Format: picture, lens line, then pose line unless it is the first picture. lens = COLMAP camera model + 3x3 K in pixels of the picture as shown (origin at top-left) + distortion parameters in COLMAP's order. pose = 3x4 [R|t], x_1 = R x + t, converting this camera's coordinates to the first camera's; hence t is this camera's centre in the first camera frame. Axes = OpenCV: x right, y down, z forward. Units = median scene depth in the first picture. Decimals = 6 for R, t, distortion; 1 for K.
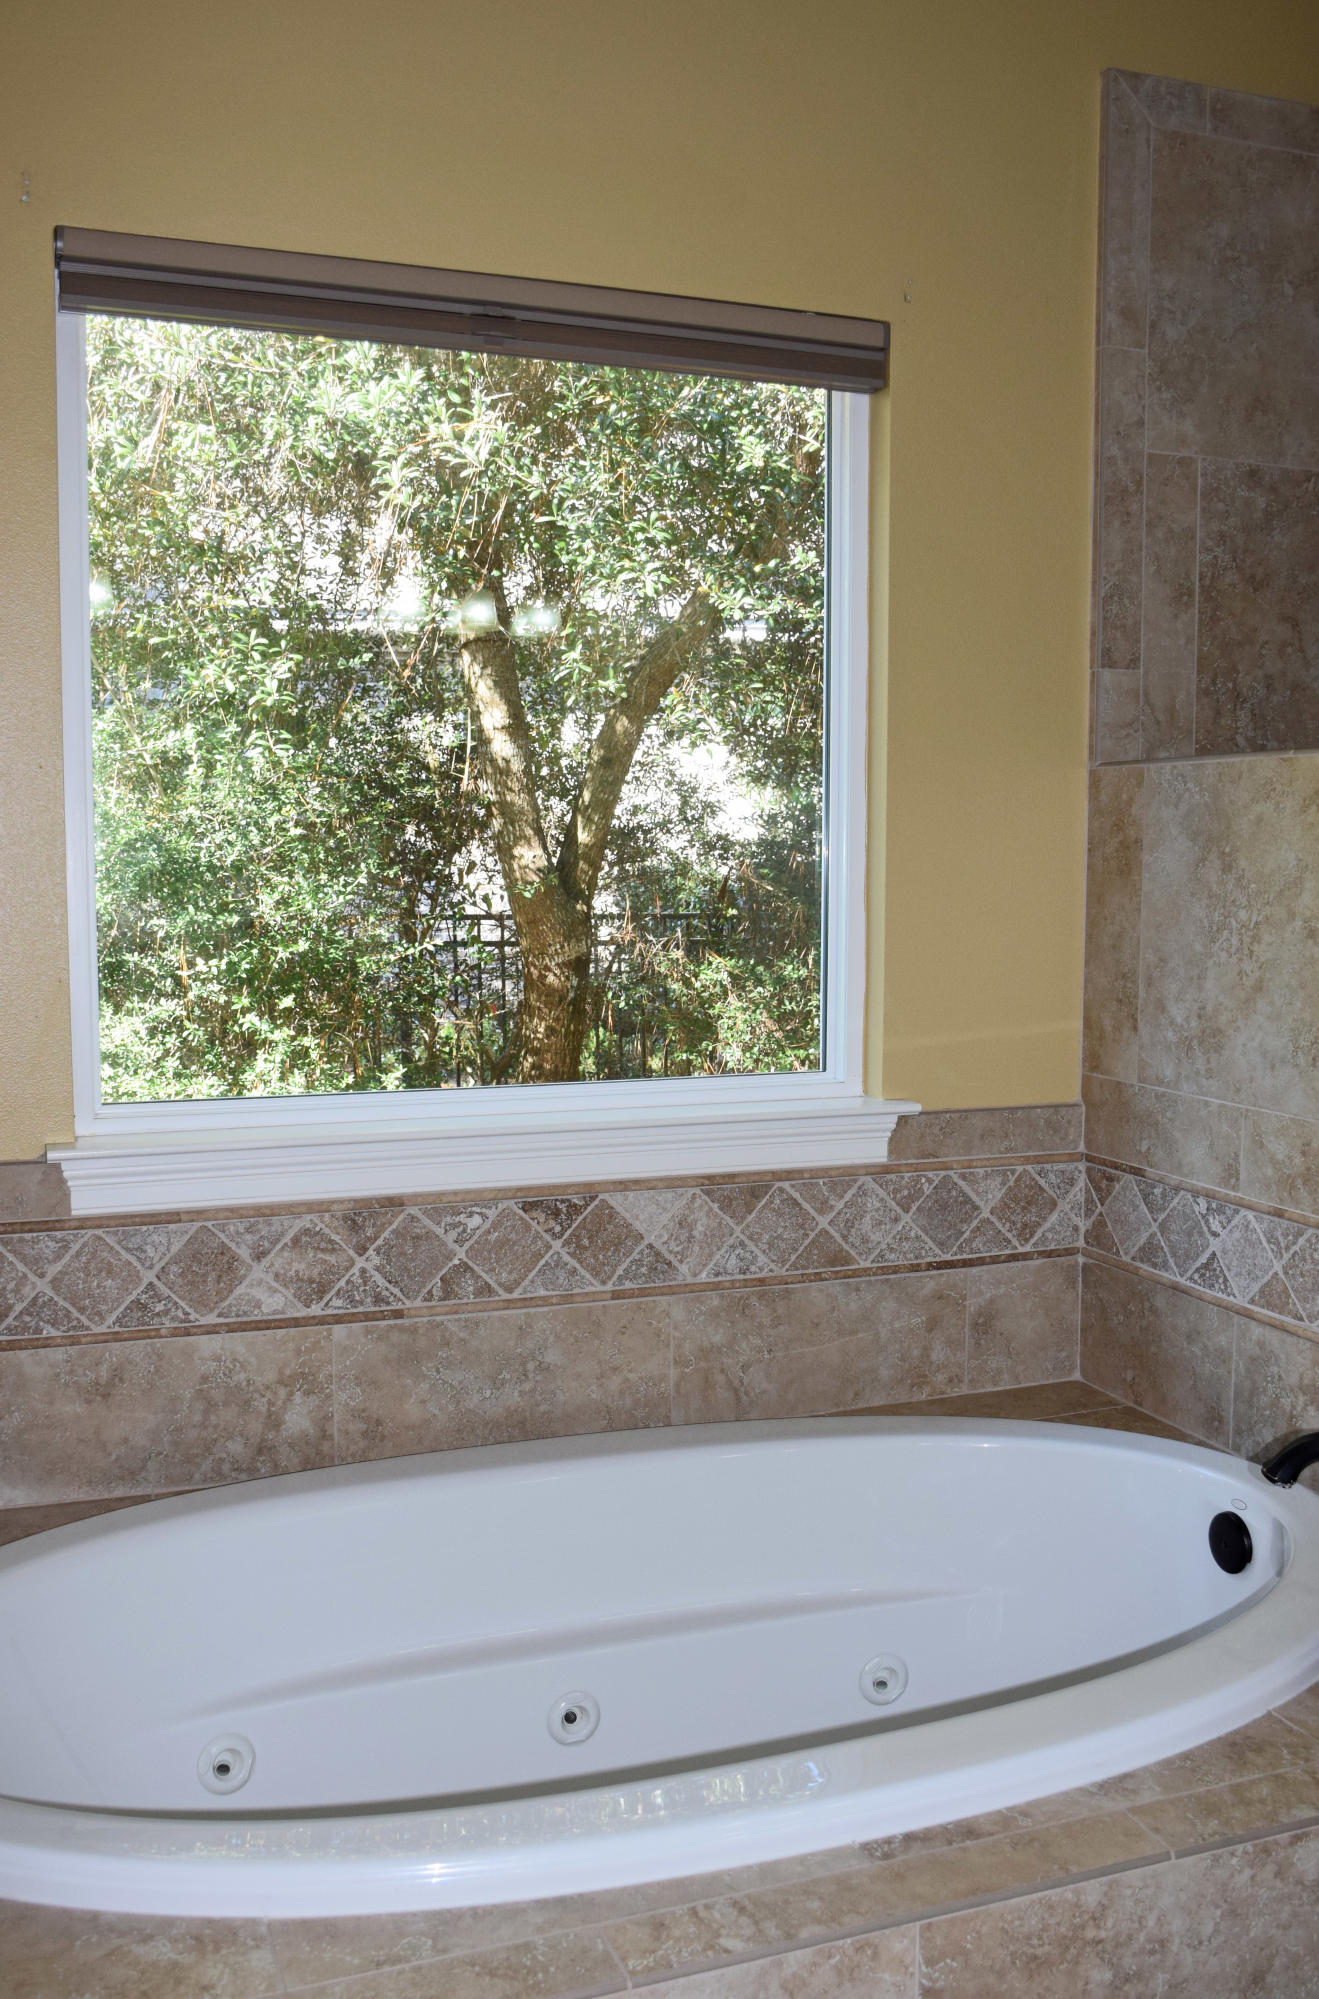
lens RADIAL K [[1793.5, 0, 655.3], [0, 1793.5, 1015.5], [0, 0, 1]] dist [-0.092672, 0.076150]
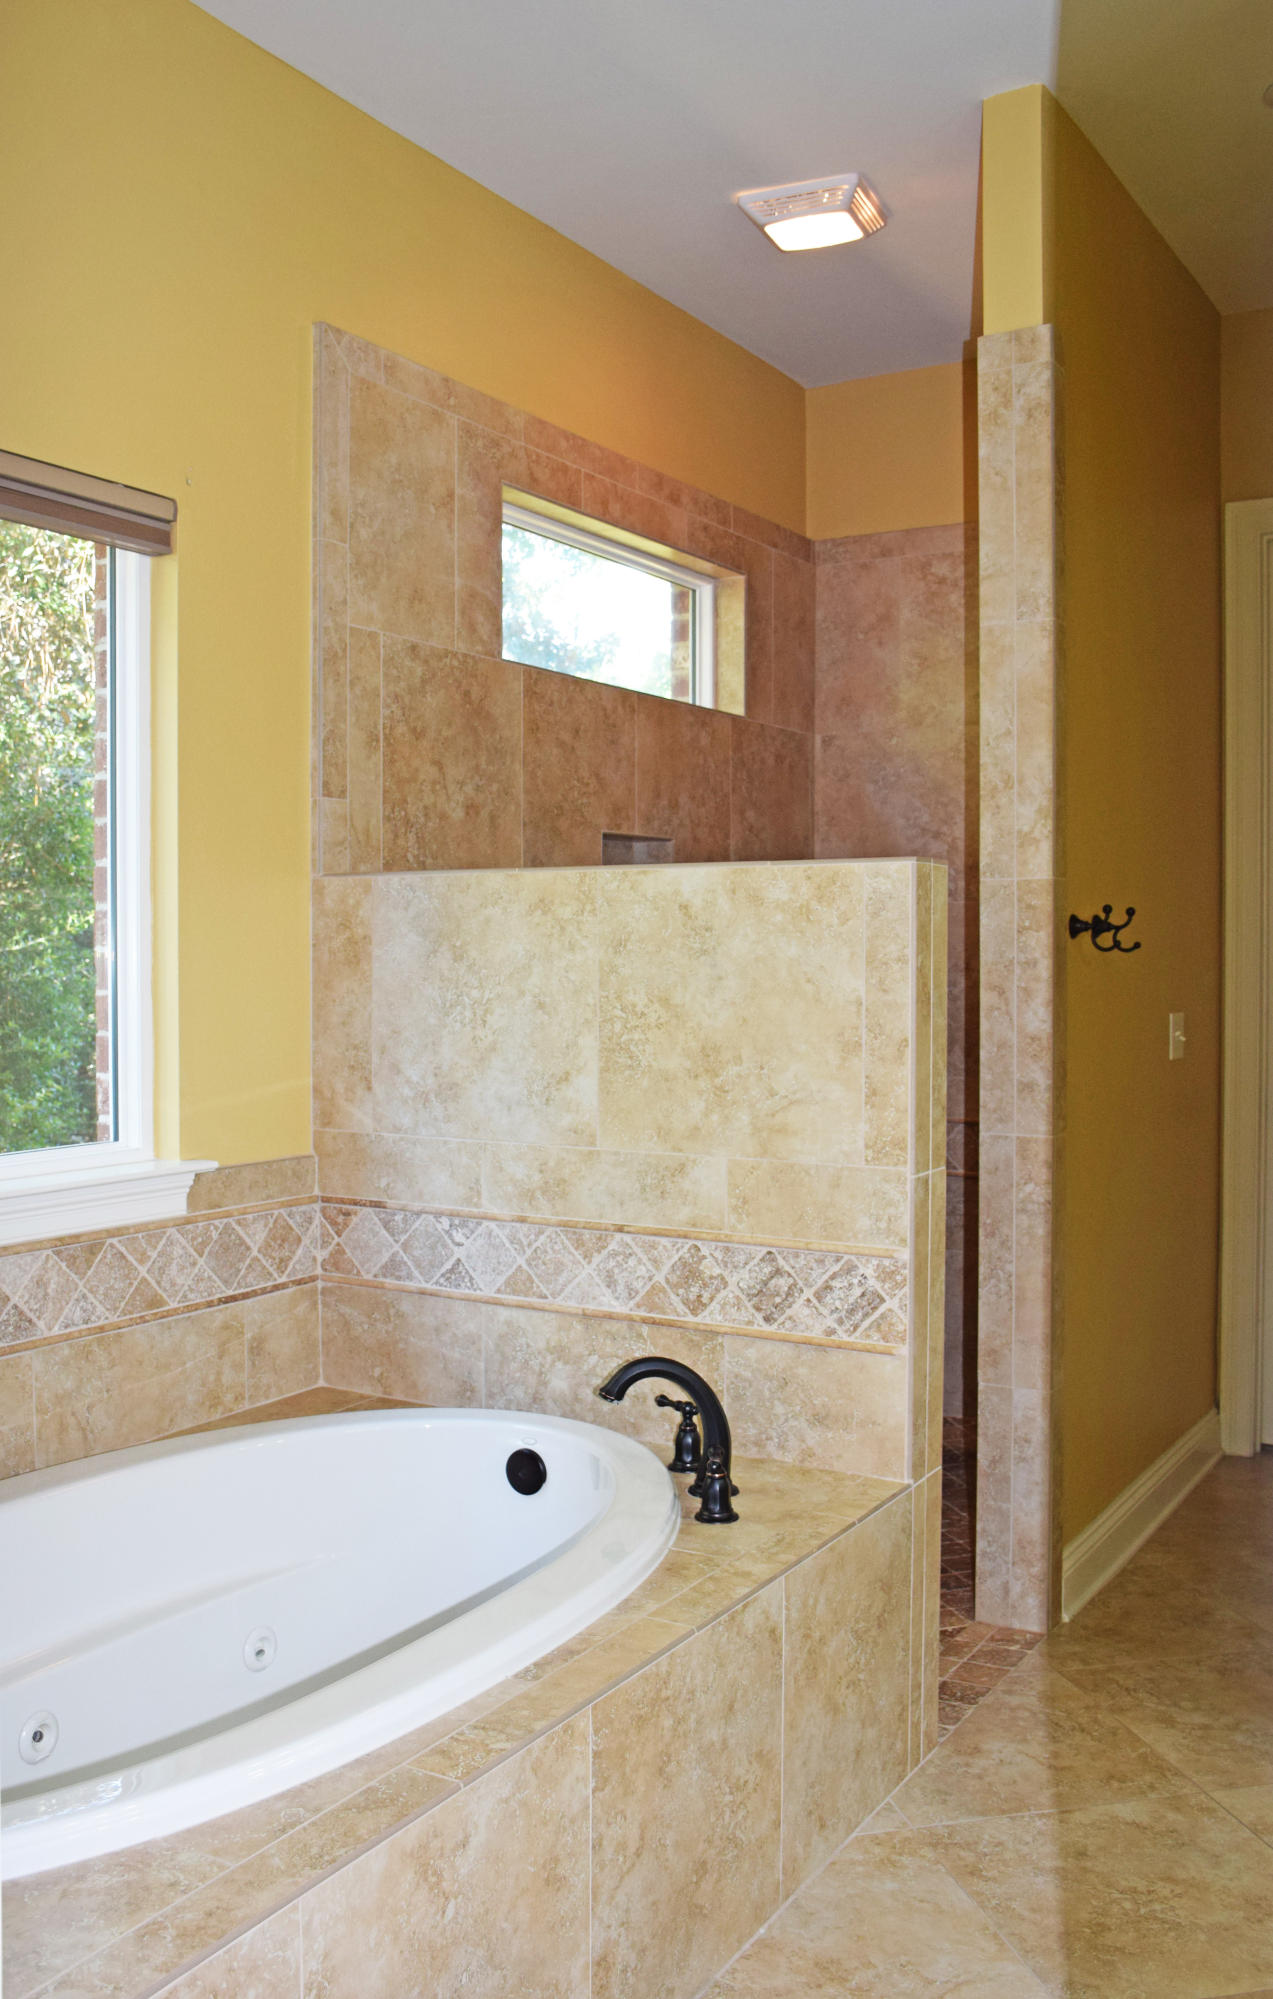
lens RADIAL K [[1760.2, 0, 636.1], [0, 1760.2, 997.4], [0, 0, 1]] dist [-0.113247, 0.043904]
pose [[0.785659, -0.019056, 0.618367, -0.347902], [0.058314, 0.997357, -0.043354, 0.008117], [-0.615906, 0.070120, 0.784693, -0.075739]]
